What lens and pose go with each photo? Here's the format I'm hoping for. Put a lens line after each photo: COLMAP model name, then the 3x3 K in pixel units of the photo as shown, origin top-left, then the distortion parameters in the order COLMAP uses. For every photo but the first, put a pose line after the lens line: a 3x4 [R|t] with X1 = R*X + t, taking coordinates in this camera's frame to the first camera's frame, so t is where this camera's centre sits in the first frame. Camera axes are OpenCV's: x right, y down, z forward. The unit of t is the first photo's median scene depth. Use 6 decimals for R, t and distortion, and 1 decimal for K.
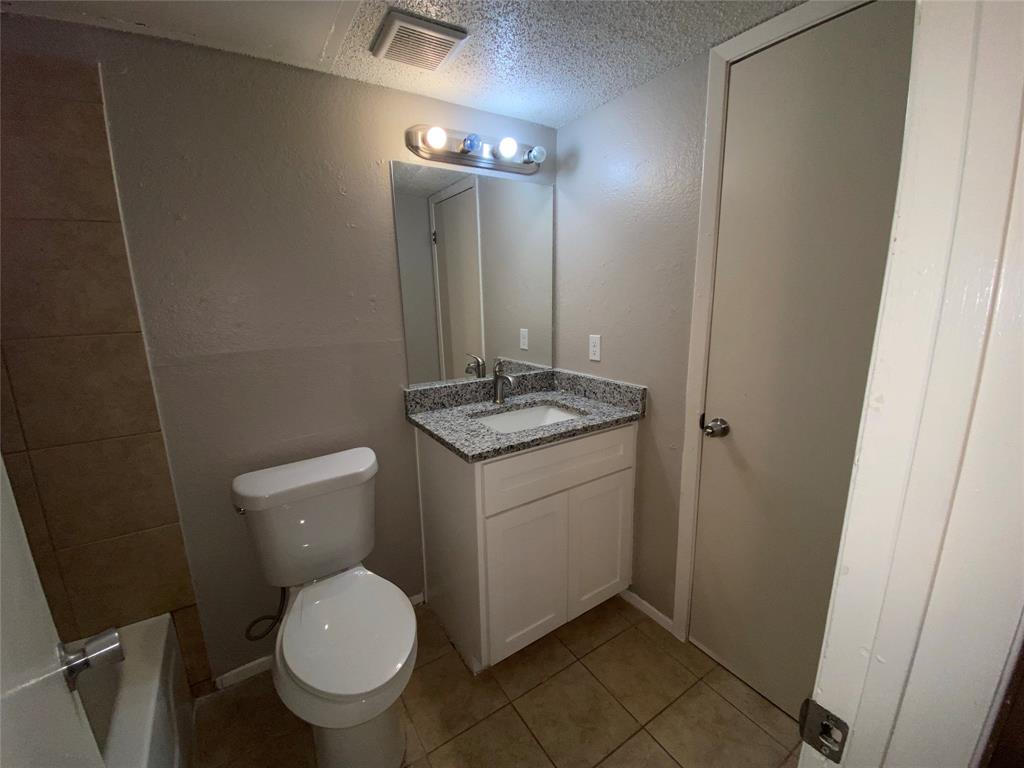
lens RADIAL K [[416.4, 0, 508.1], [0, 416.4, 385.4], [0, 0, 1]] dist [-0.004505, -0.012142]
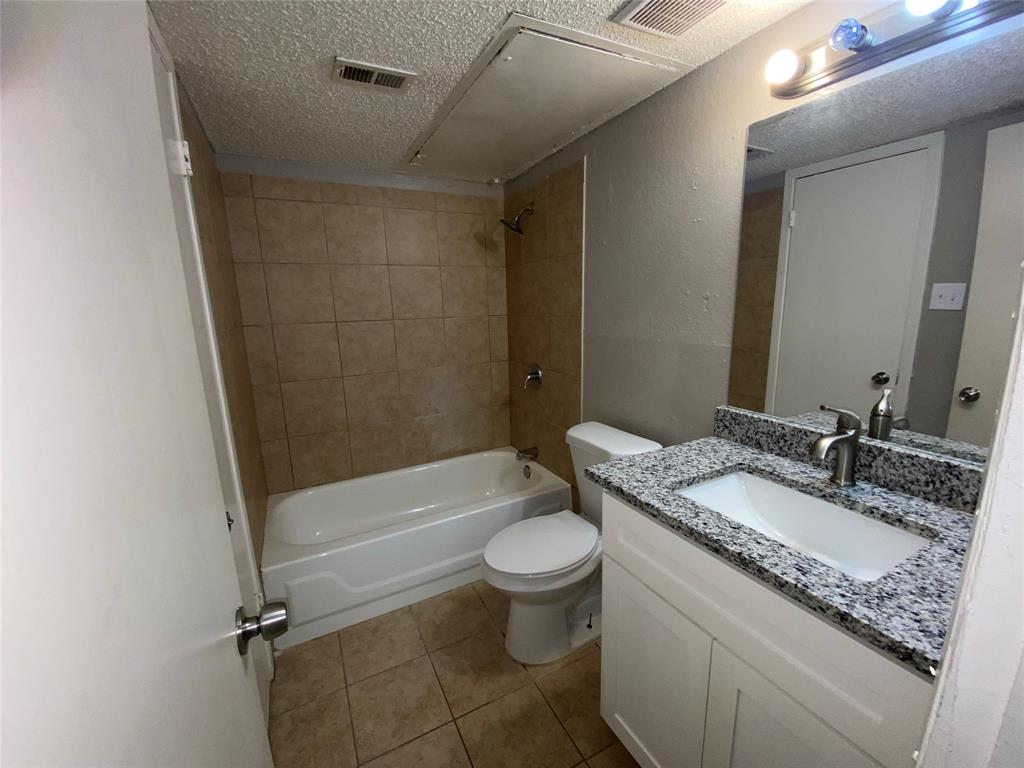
lens RADIAL K [[416.4, 0, 508.1], [0, 416.4, 385.4], [0, 0, 1]] dist [-0.004505, -0.012142]
pose [[-0.119856, 0.222719, -0.967487, 0.602883], [-0.171420, 0.955233, 0.241134, -0.158189], [0.977880, 0.194748, -0.076312, 0.645452]]
